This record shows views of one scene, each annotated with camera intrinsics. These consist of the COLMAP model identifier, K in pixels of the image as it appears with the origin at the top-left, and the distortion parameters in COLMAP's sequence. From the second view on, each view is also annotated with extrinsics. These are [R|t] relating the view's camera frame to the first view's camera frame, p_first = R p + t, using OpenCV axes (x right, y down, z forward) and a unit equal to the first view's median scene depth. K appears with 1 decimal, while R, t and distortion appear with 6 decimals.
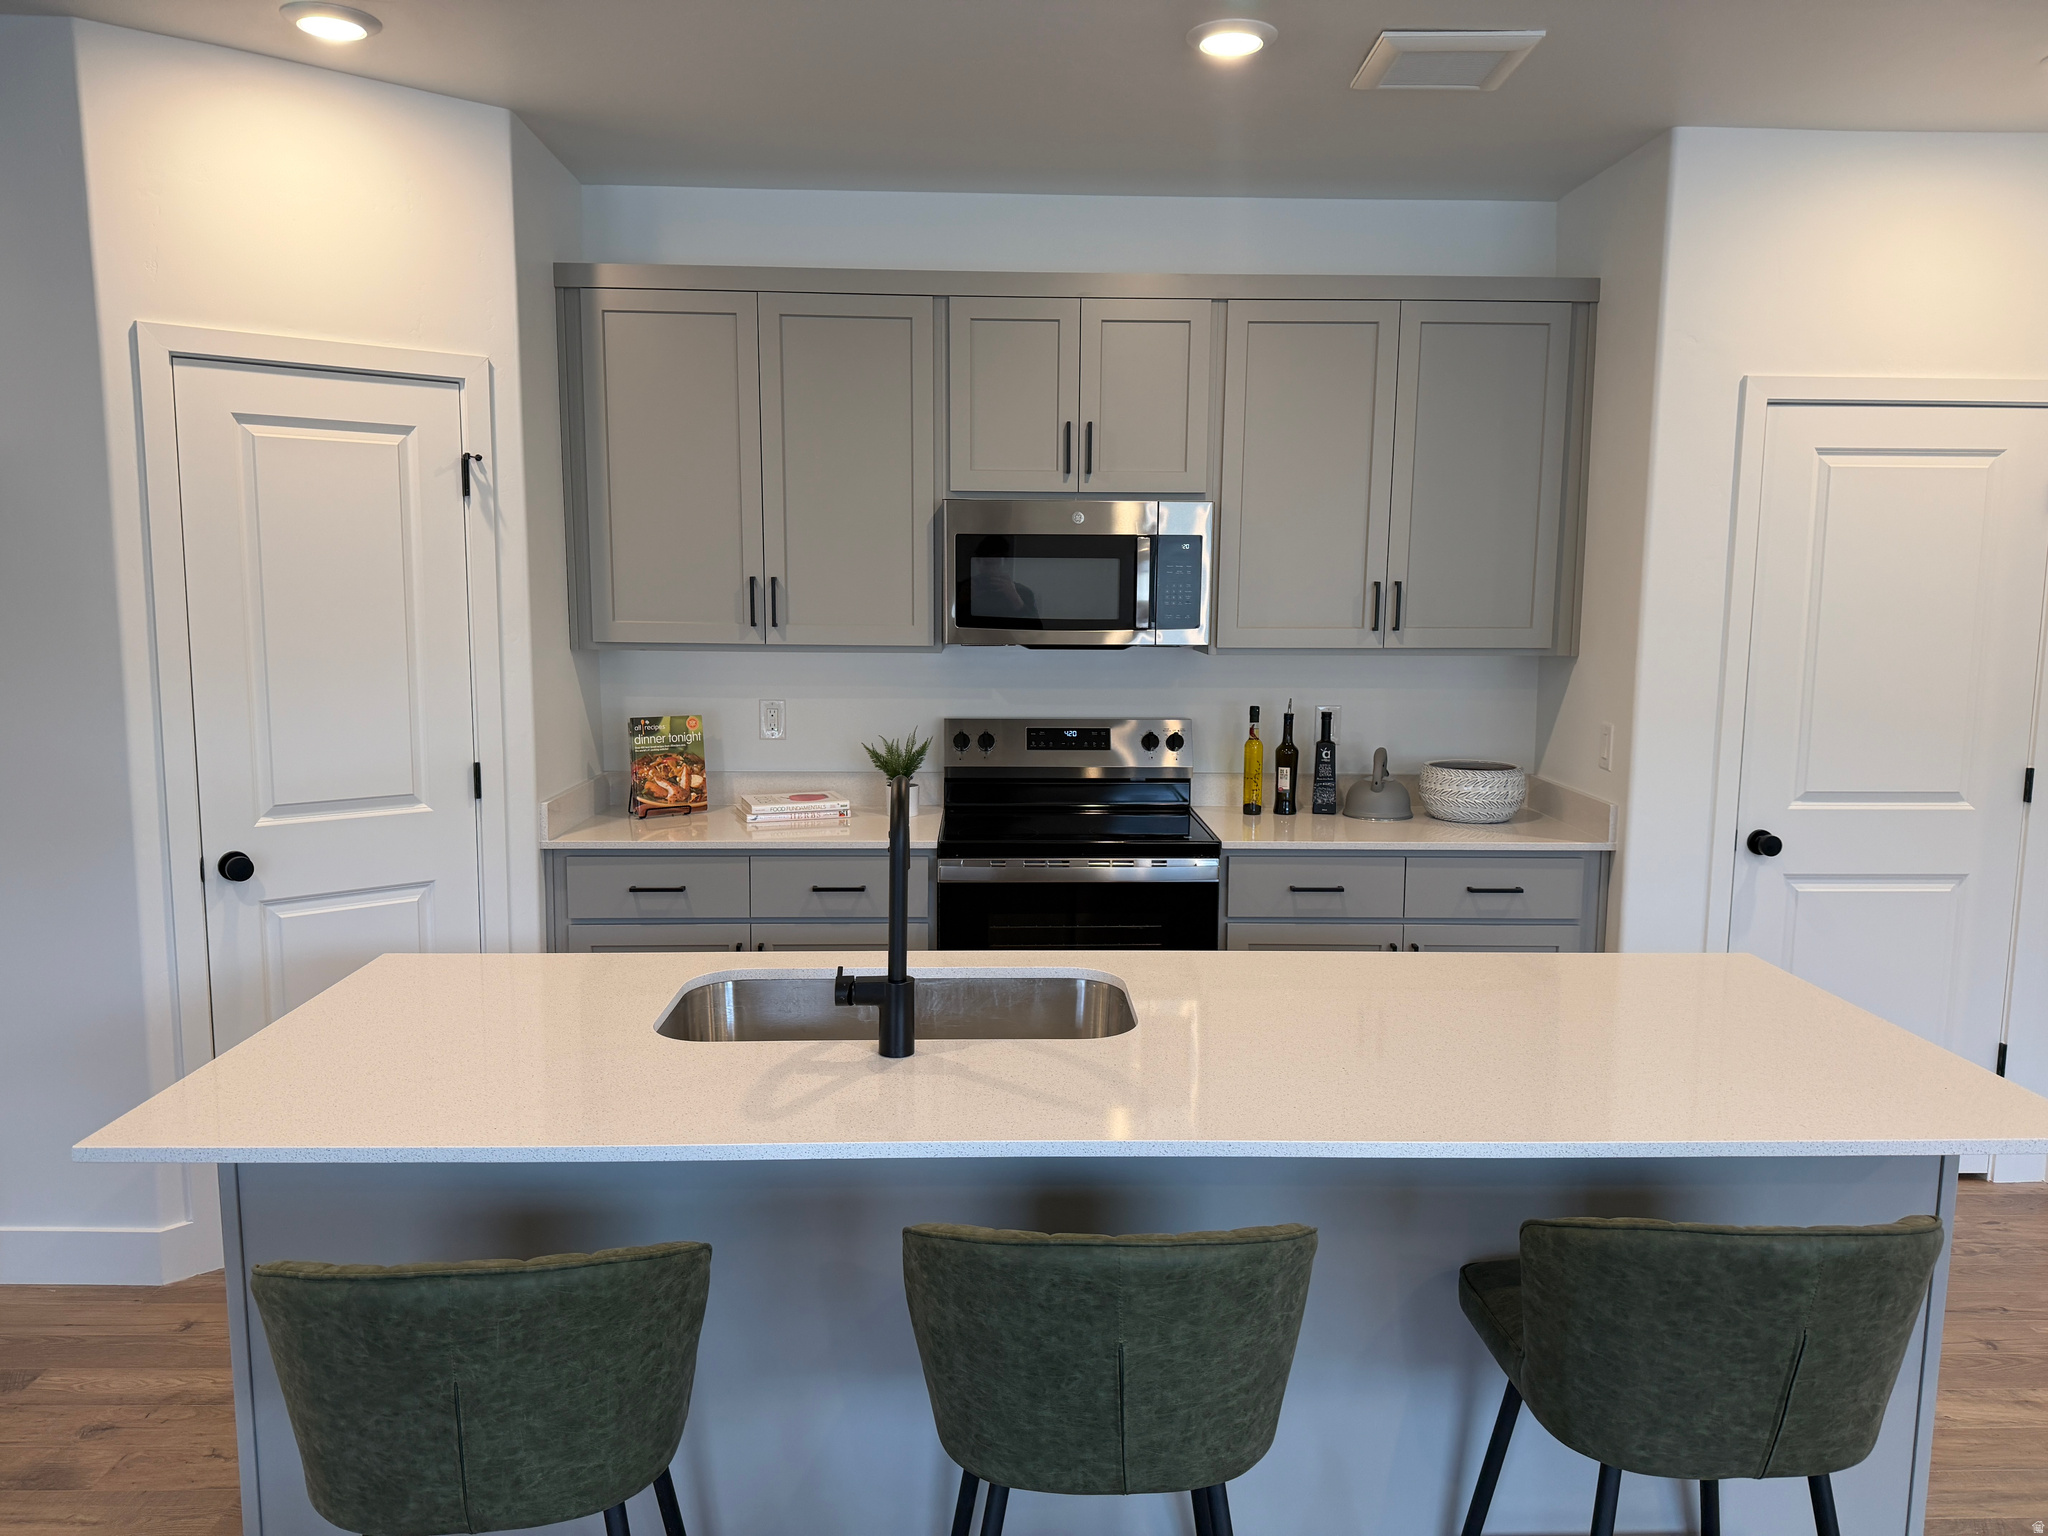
lens RADIAL K [[1415.6, 0, 1034.9], [0, 1415.6, 767.5], [0, 0, 1]] dist [0.069443, -0.083344]
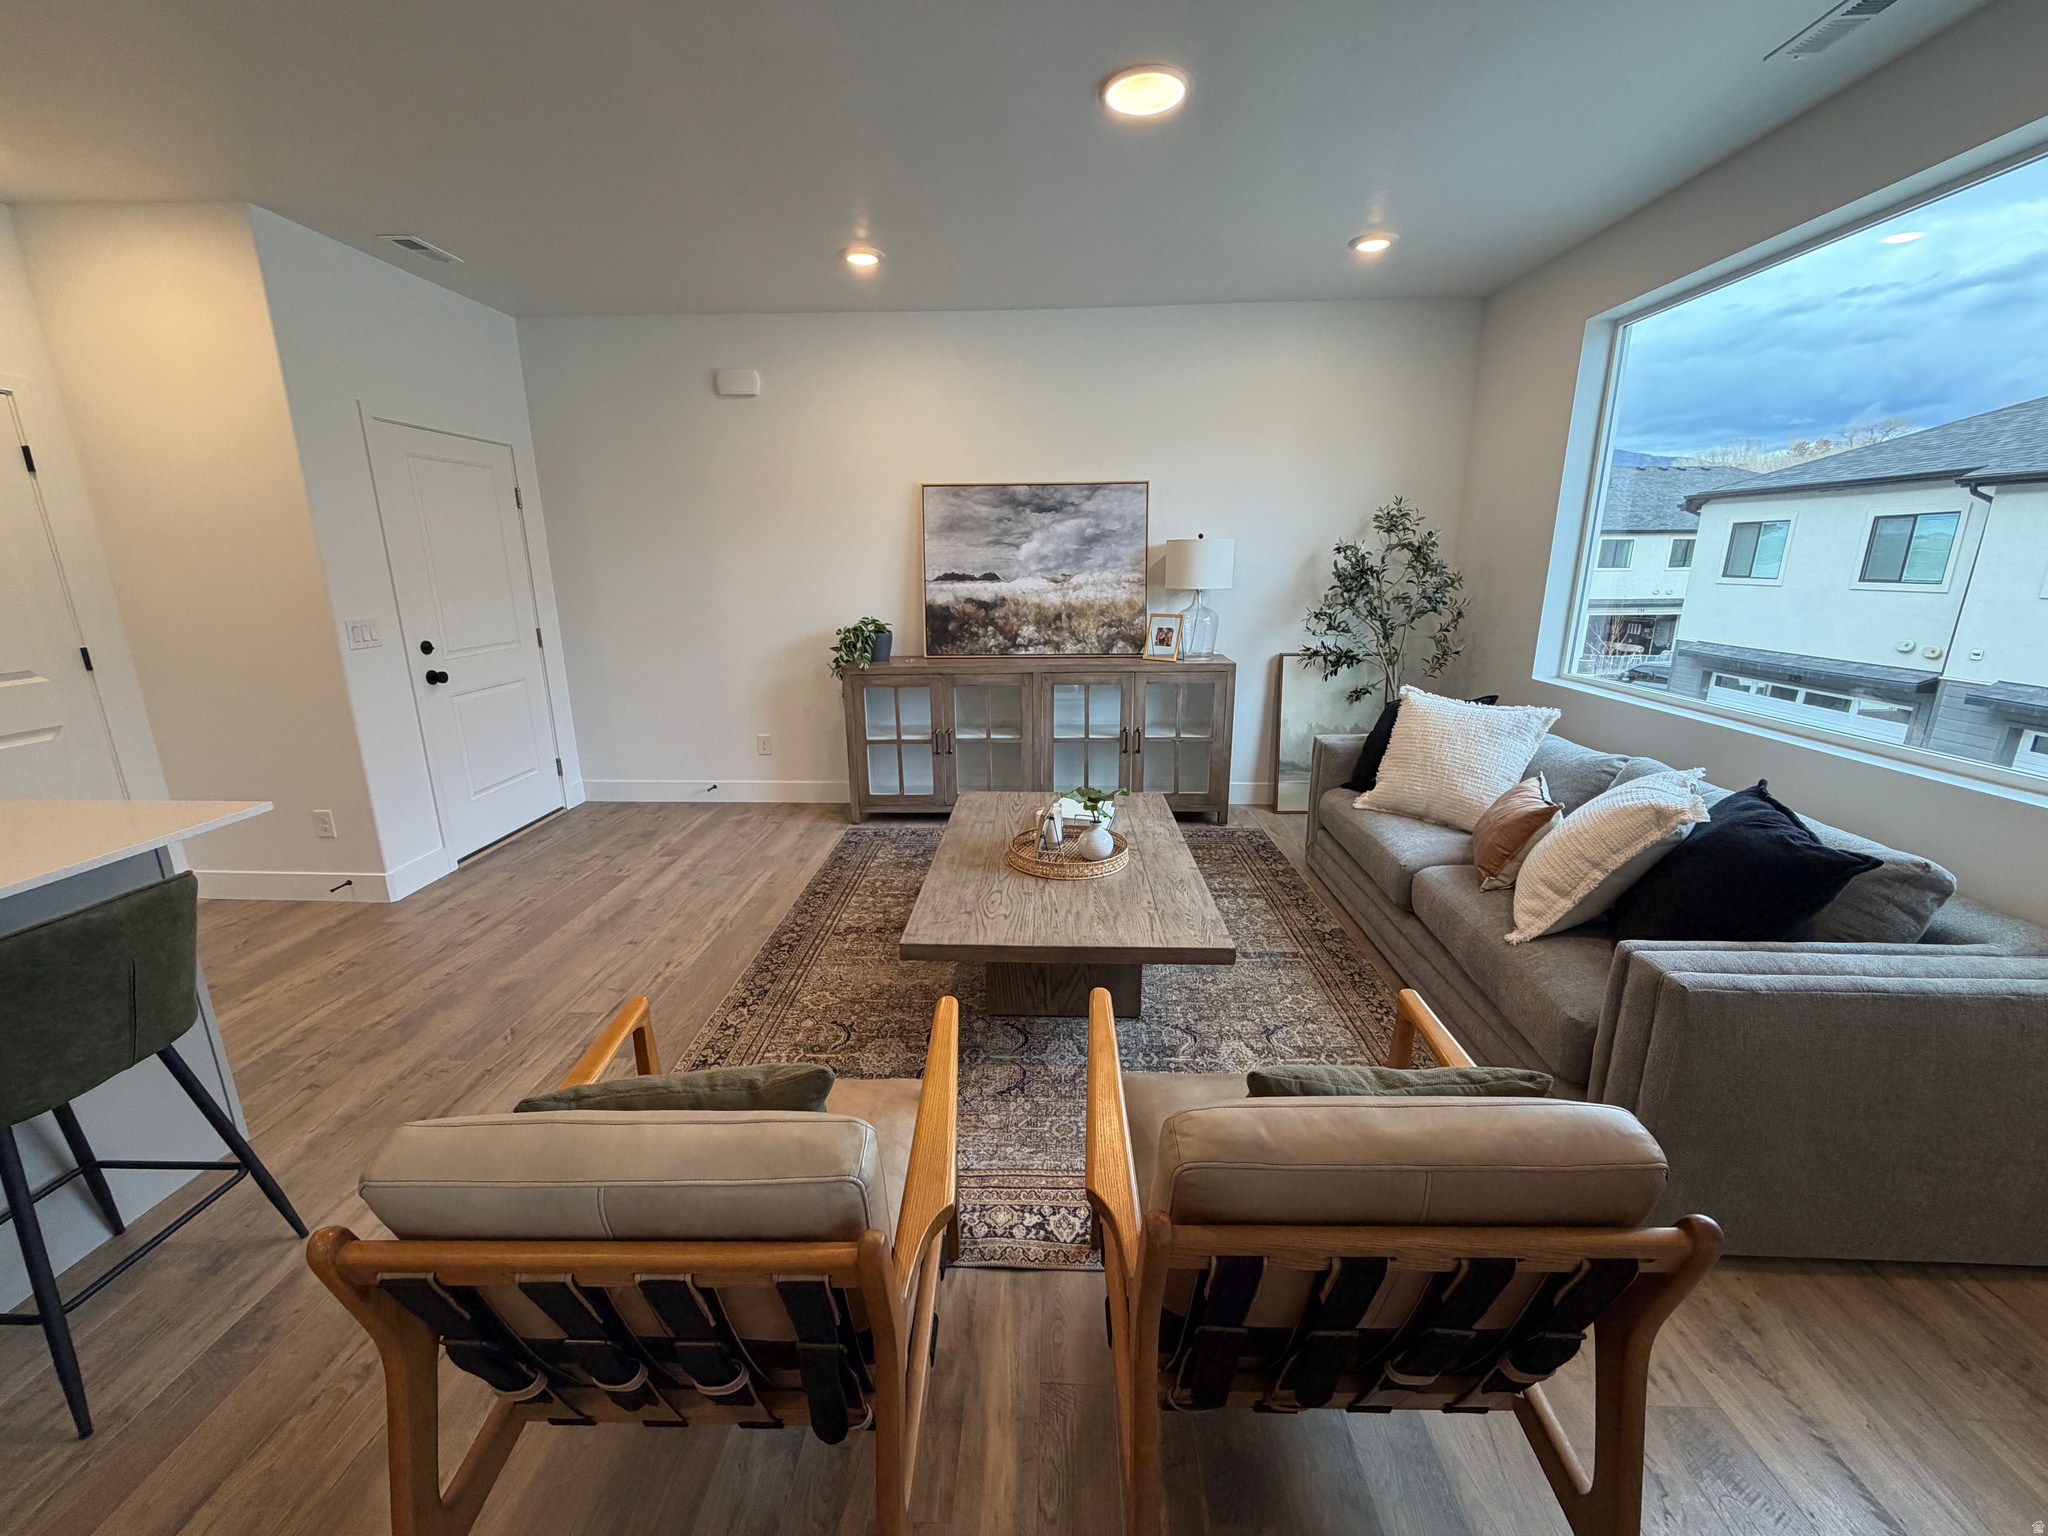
lens RADIAL K [[817.7, 0, 1019.5], [0, 817.7, 765.1], [0, 0, 1]] dist [0.001379, 0.000129]
pose [[0.073948, -0.258674, 0.963130, -0.088445], [0.128102, 0.960237, 0.248062, 0.029122], [-0.989000, 0.105035, 0.104144, -0.047373]]
